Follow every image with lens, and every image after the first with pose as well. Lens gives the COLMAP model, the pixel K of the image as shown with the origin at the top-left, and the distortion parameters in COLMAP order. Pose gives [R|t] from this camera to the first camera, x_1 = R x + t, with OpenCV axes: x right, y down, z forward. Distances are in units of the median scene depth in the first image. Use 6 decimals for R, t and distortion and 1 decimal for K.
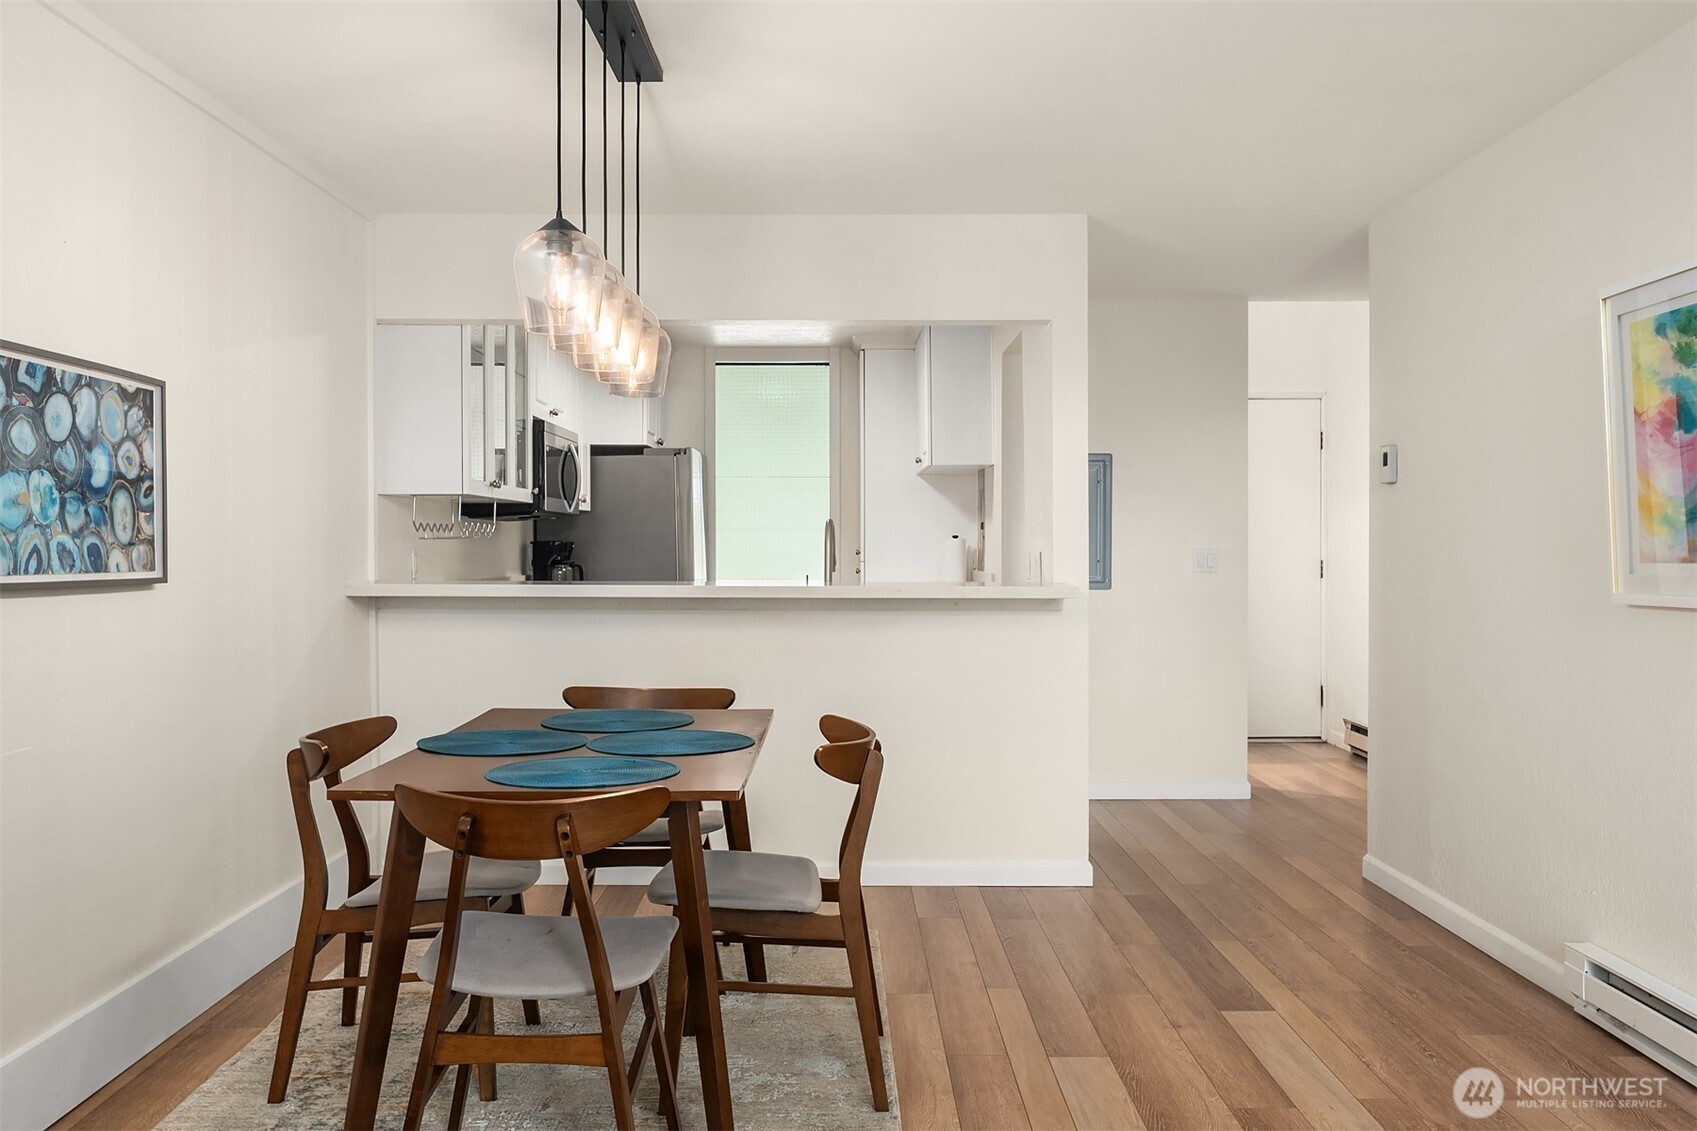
lens RADIAL K [[1517.3, 0, 848.5], [0, 1517.3, 565.5], [0, 0, 1]] dist [-0.006368, 0.003847]
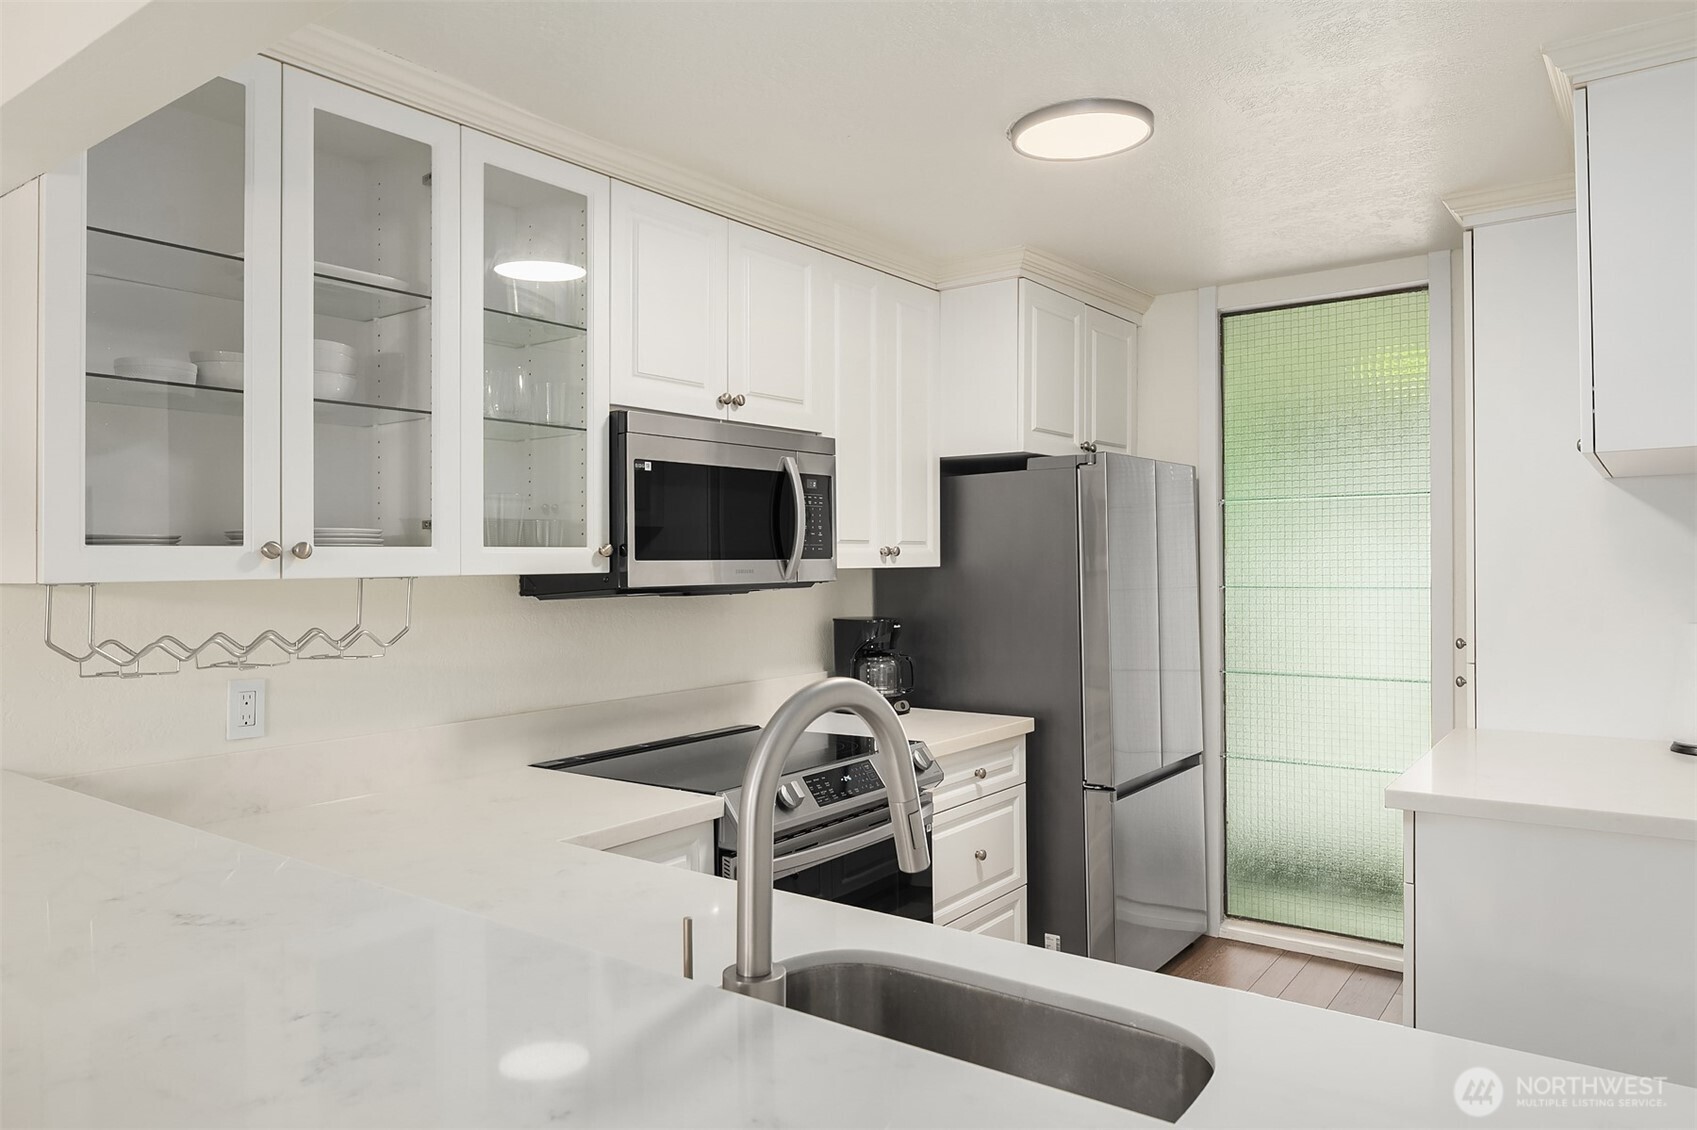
lens RADIAL K [[1167.3, 0, 788.5], [0, 1167.3, 560.9], [0, 0, 1]] dist [-0.001688, 0.000318]
pose [[0.789235, -0.007999, -0.614039, 0.169555], [0.001566, 0.999938, -0.011013, -0.080455], [0.614090, 0.007730, 0.789198, 1.435892]]
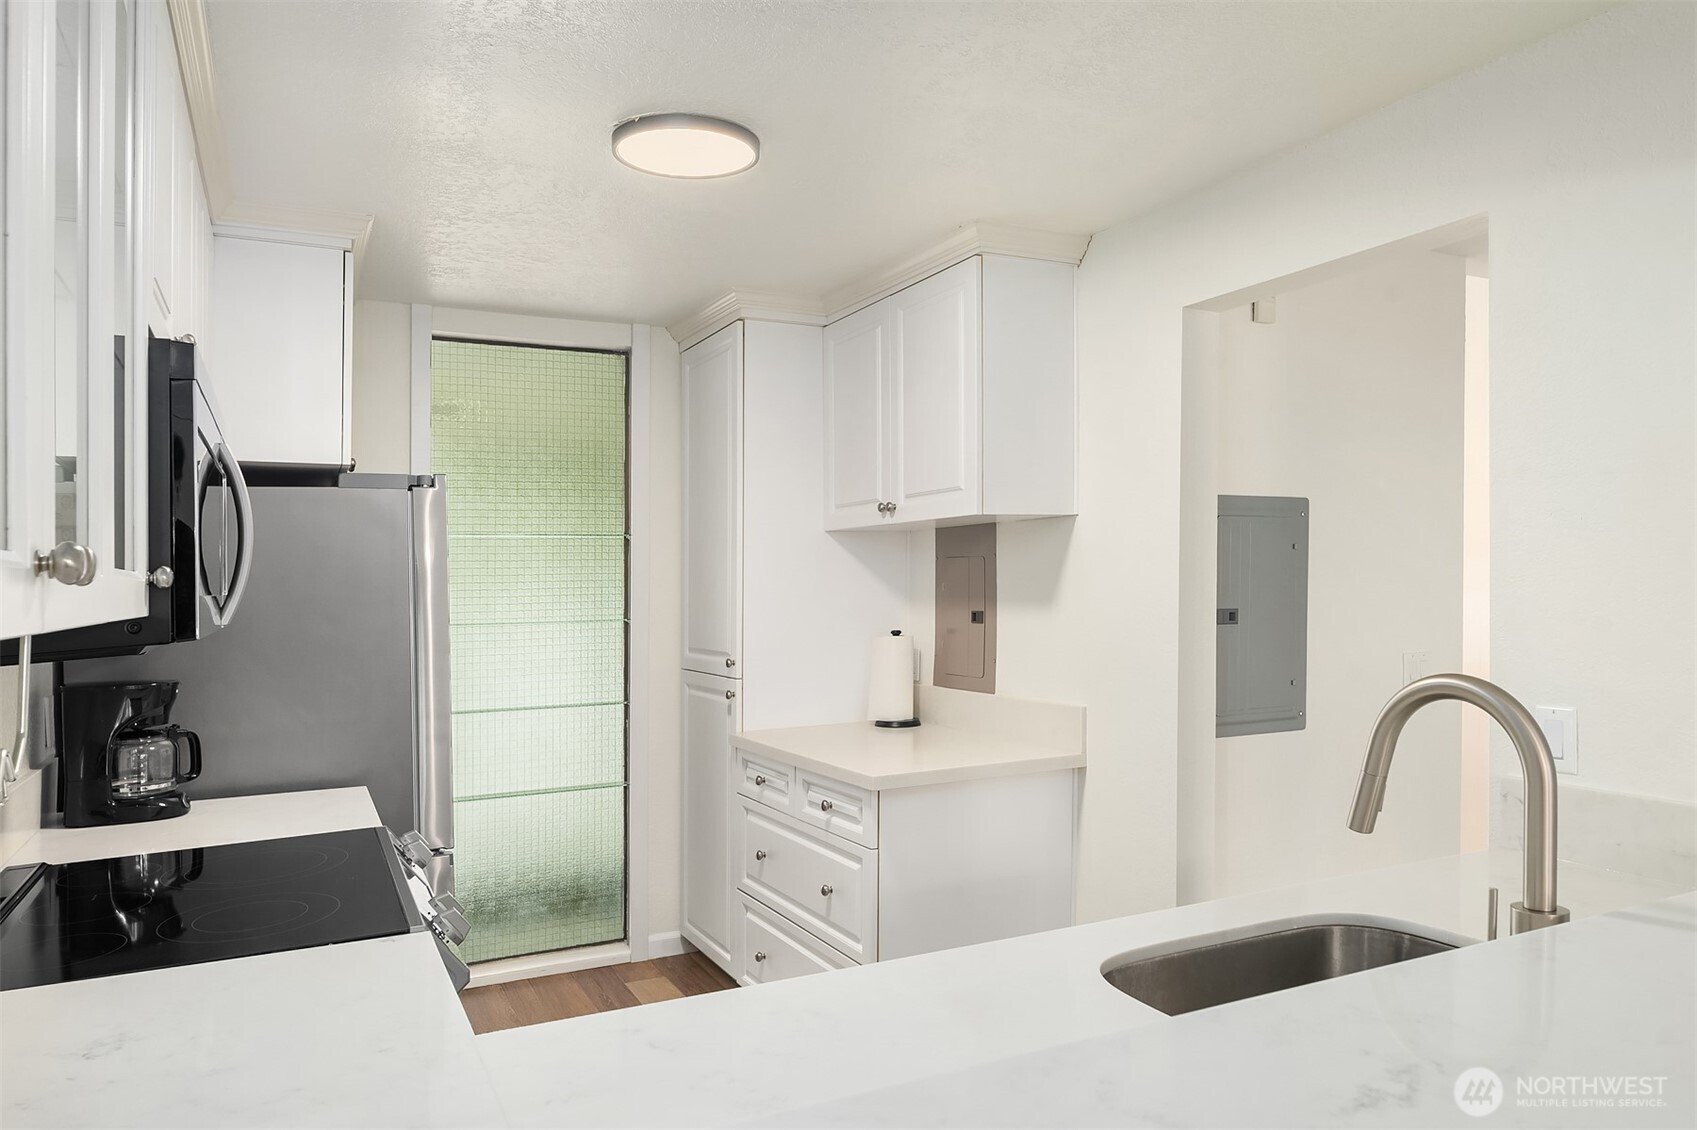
lens RADIAL K [[1149.8, 0, 931.3], [0, 1149.8, 617.4], [0, 0, 1]] dist [0.001730, 0.001378]
pose [[0.874676, -0.028832, 0.483849, -0.357562], [0.024061, 0.999581, 0.016067, -0.080491], [-0.484110, -0.002412, 0.875004, 1.442740]]
